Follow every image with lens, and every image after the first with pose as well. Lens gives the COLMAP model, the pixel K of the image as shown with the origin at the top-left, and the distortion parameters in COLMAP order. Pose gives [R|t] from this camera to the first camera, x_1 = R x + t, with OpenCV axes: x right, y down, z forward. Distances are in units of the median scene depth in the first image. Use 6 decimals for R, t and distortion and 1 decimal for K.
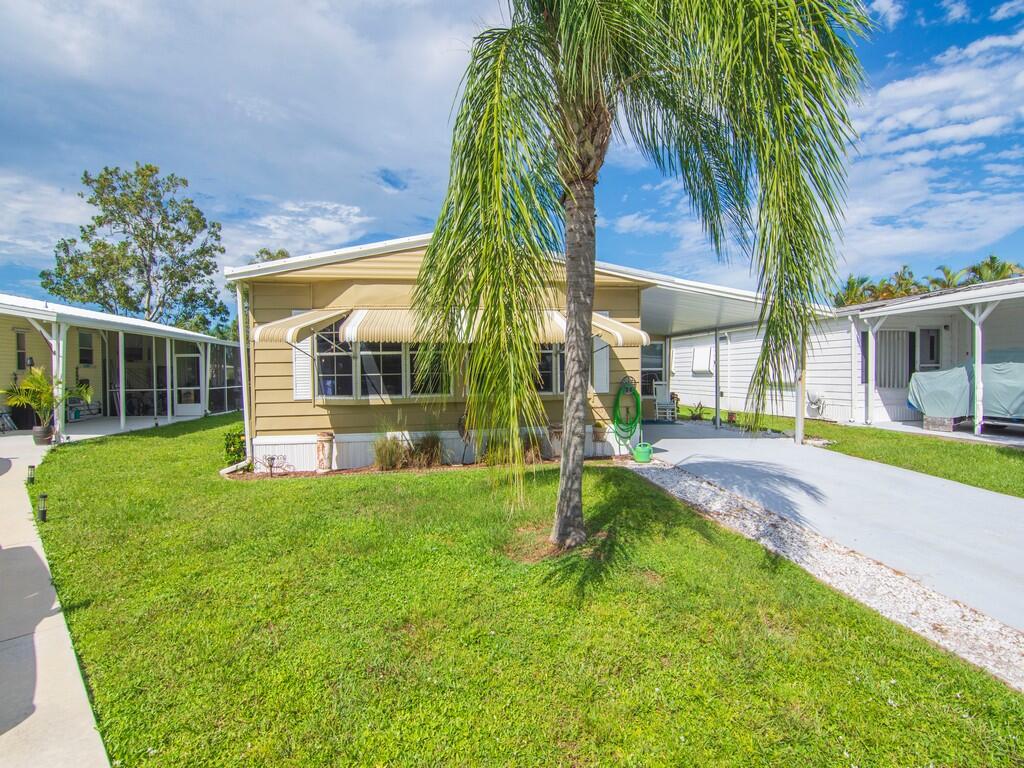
lens RADIAL K [[500.3, 0, 508.8], [0, 500.3, 371.7], [0, 0, 1]] dist [-0.005941, -0.007951]
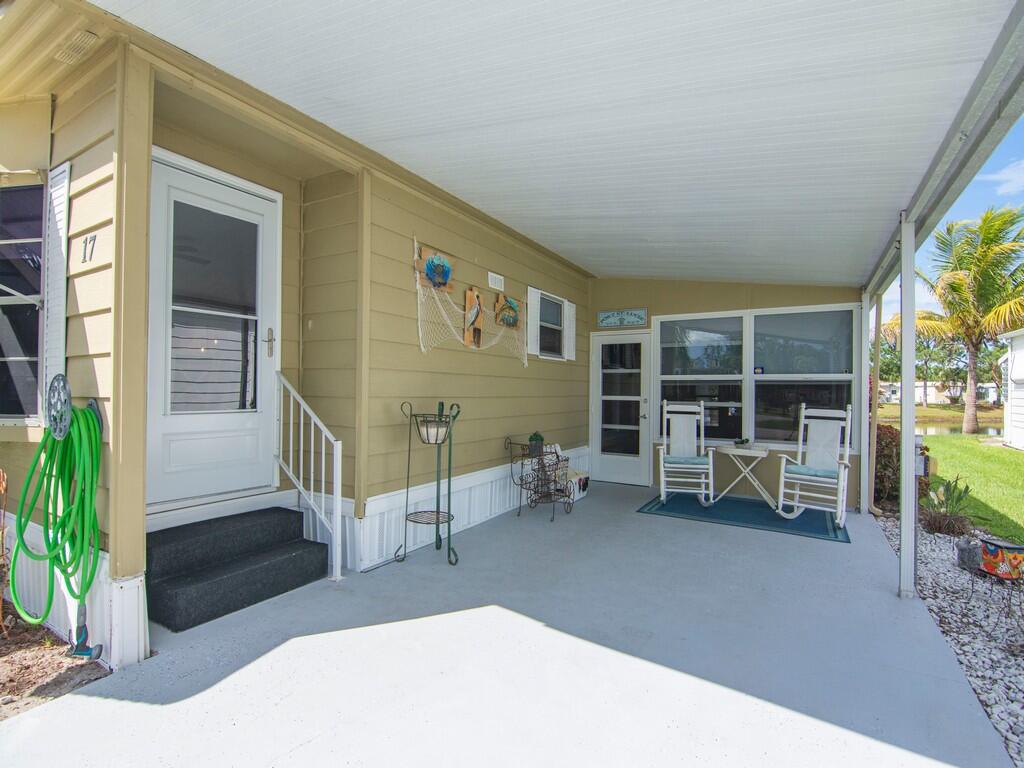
lens RADIAL K [[498.7, 0, 509.2], [0, 498.7, 382.6], [0, 0, 1]] dist [-0.007353, -0.009594]
pose [[0.771199, 0.009493, -0.636523, 0.348978], [-0.017166, 0.999835, -0.005886, 0.006036], [0.636362, 0.015466, 0.771235, 0.553671]]
